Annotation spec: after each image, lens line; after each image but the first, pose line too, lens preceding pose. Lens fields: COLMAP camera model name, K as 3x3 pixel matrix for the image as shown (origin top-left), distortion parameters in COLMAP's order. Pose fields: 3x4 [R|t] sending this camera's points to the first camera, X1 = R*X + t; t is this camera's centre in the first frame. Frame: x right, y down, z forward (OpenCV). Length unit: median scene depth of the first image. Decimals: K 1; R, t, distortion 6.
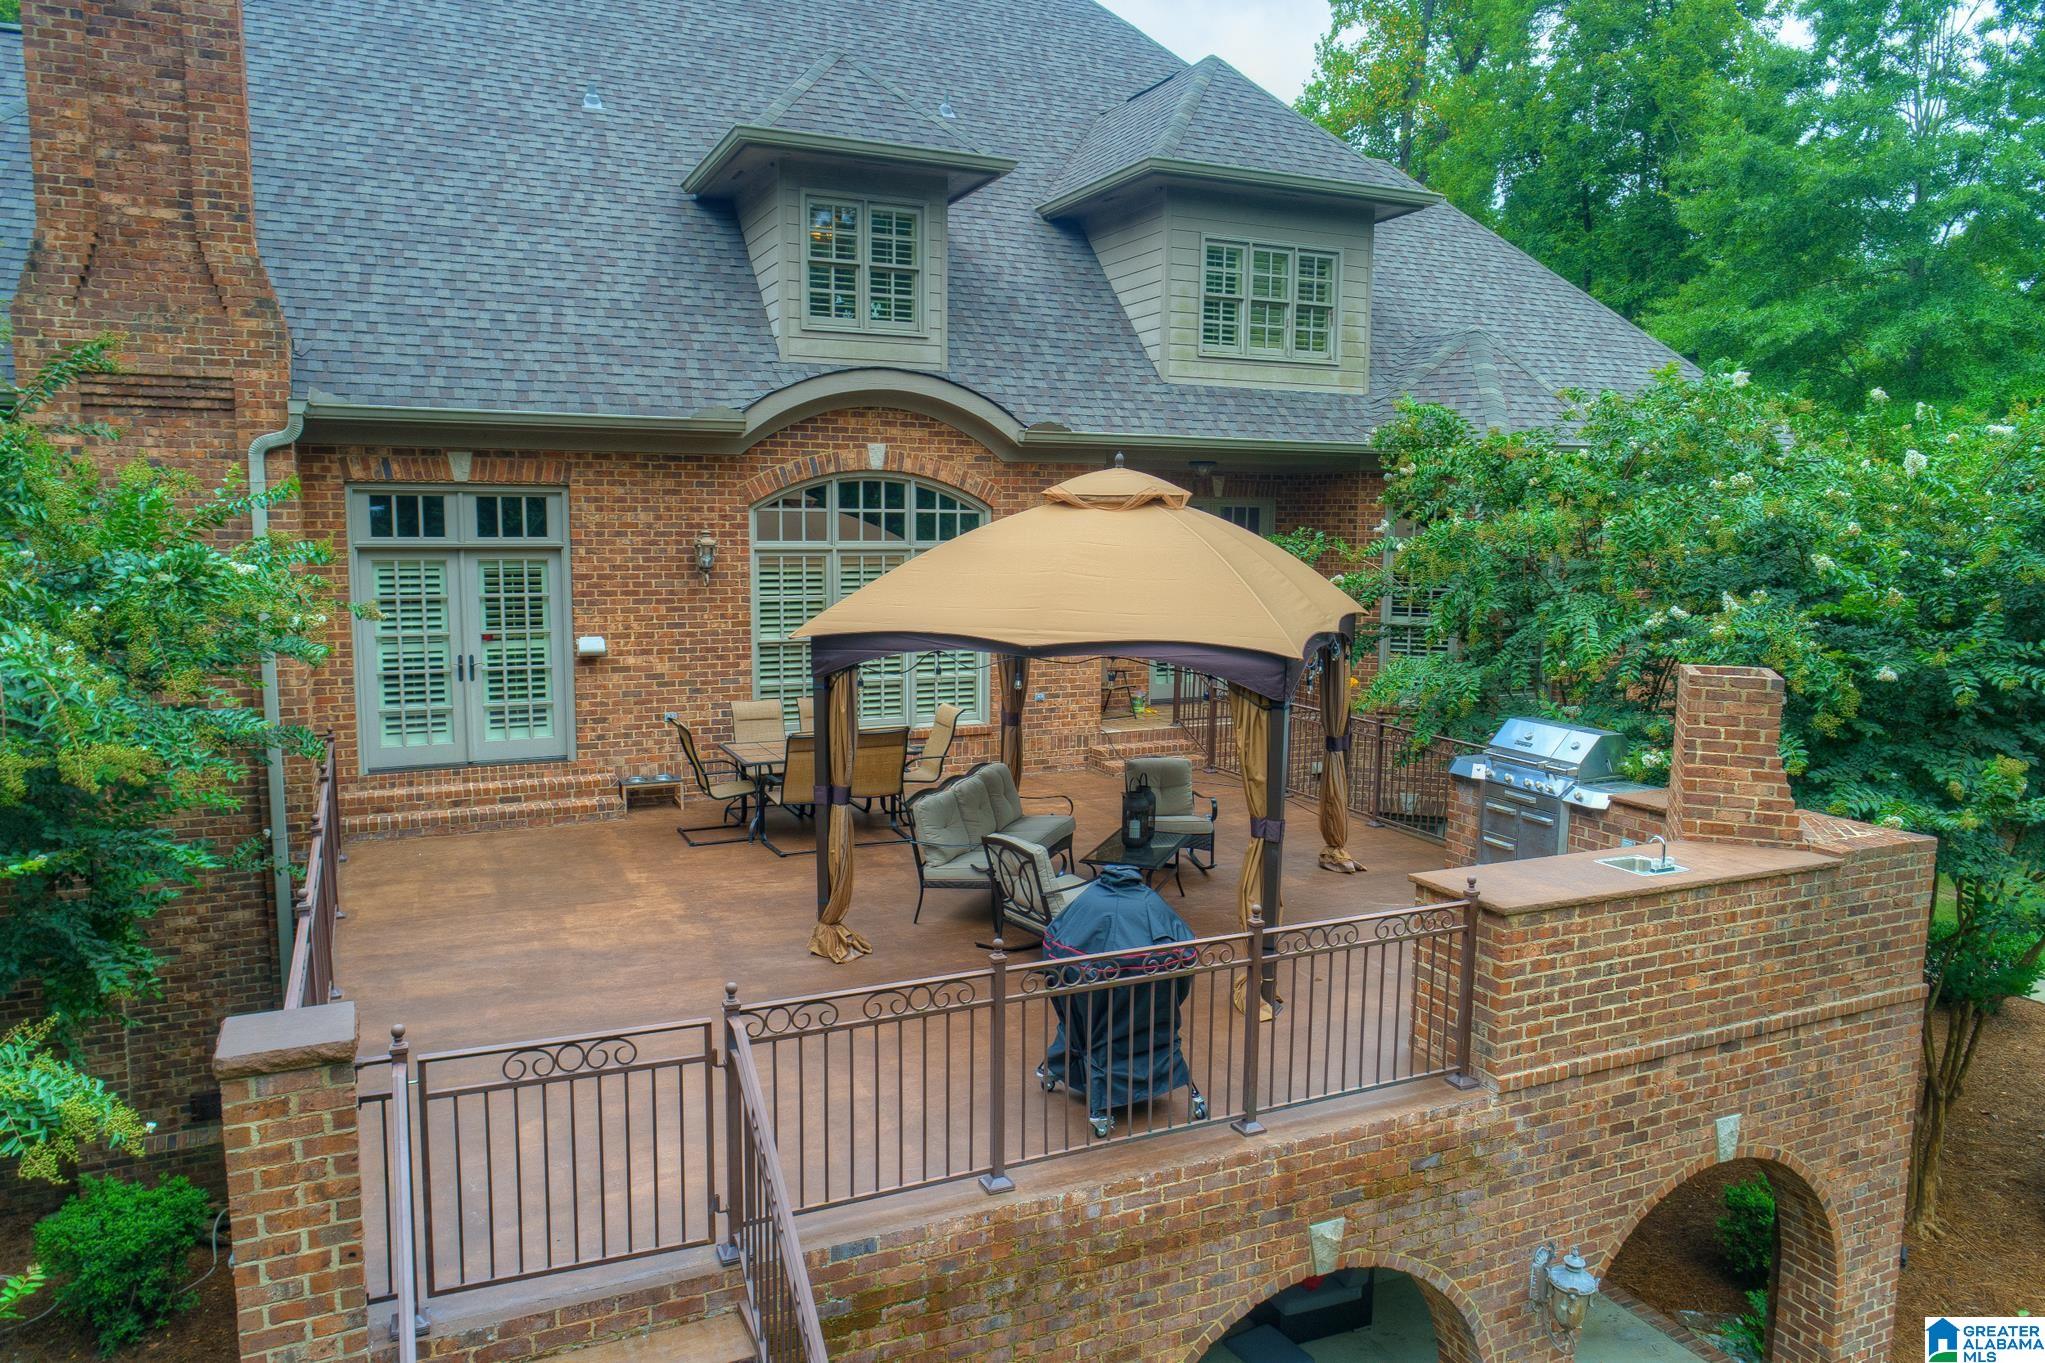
lens RADIAL K [[1392.5, 0, 1013.1], [0, 1392.5, 680.9], [0, 0, 1]] dist [-0.001712, 0.007020]
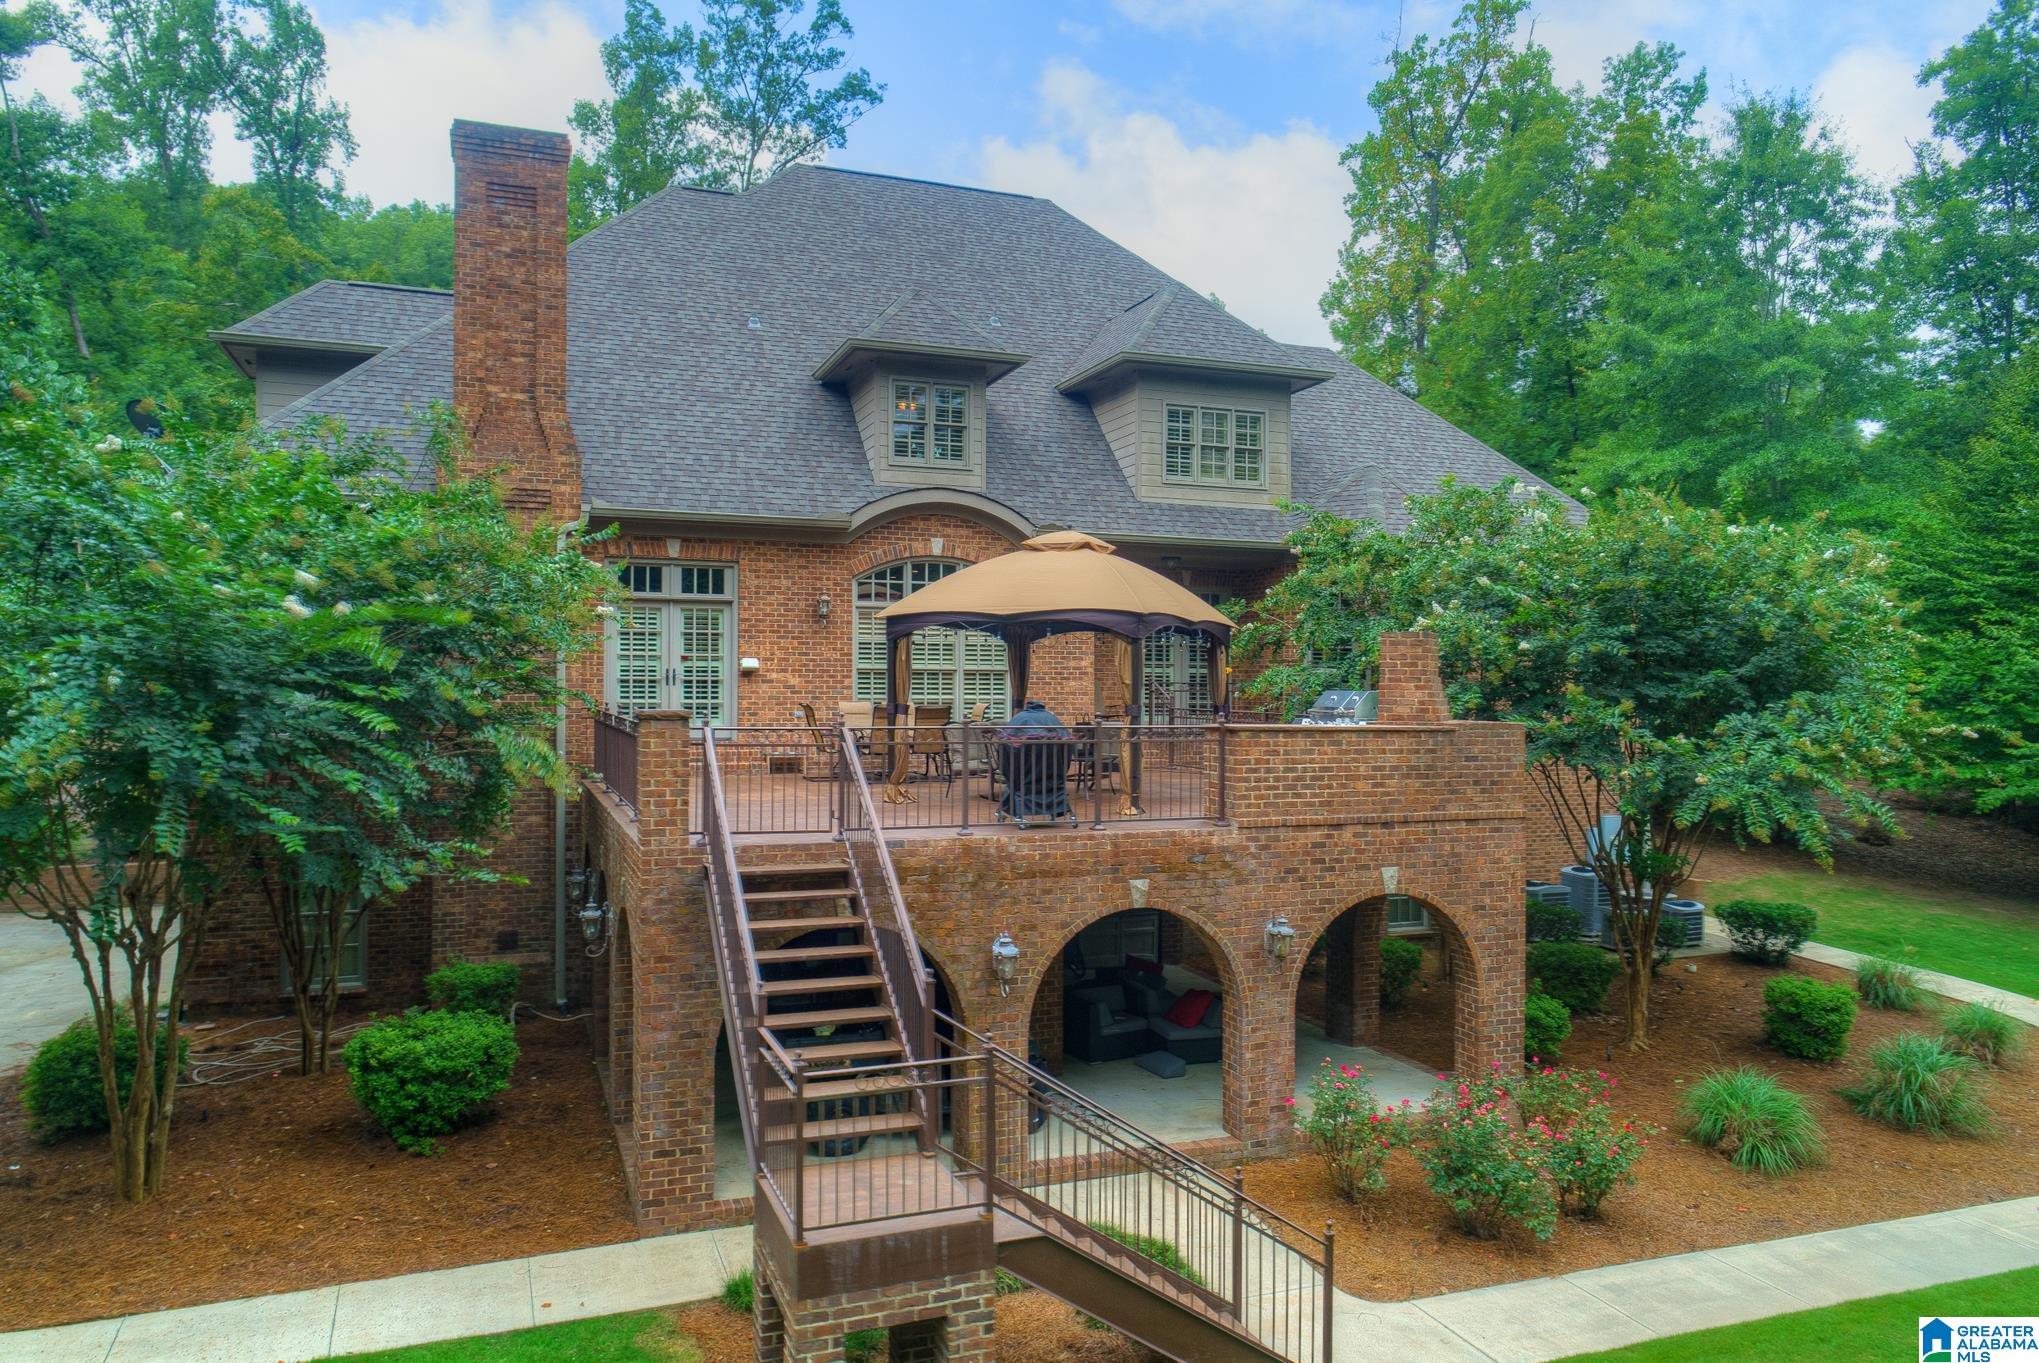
lens RADIAL K [[1388.4, 0, 1010.2], [0, 1388.4, 680.9], [0, 0, 1]] dist [-0.001712, 0.007020]
pose [[0.997460, -0.002884, -0.071174, 0.096654], [-0.005885, 0.992428, -0.122686, 0.184311], [0.070989, 0.122794, 0.989890, -0.511413]]
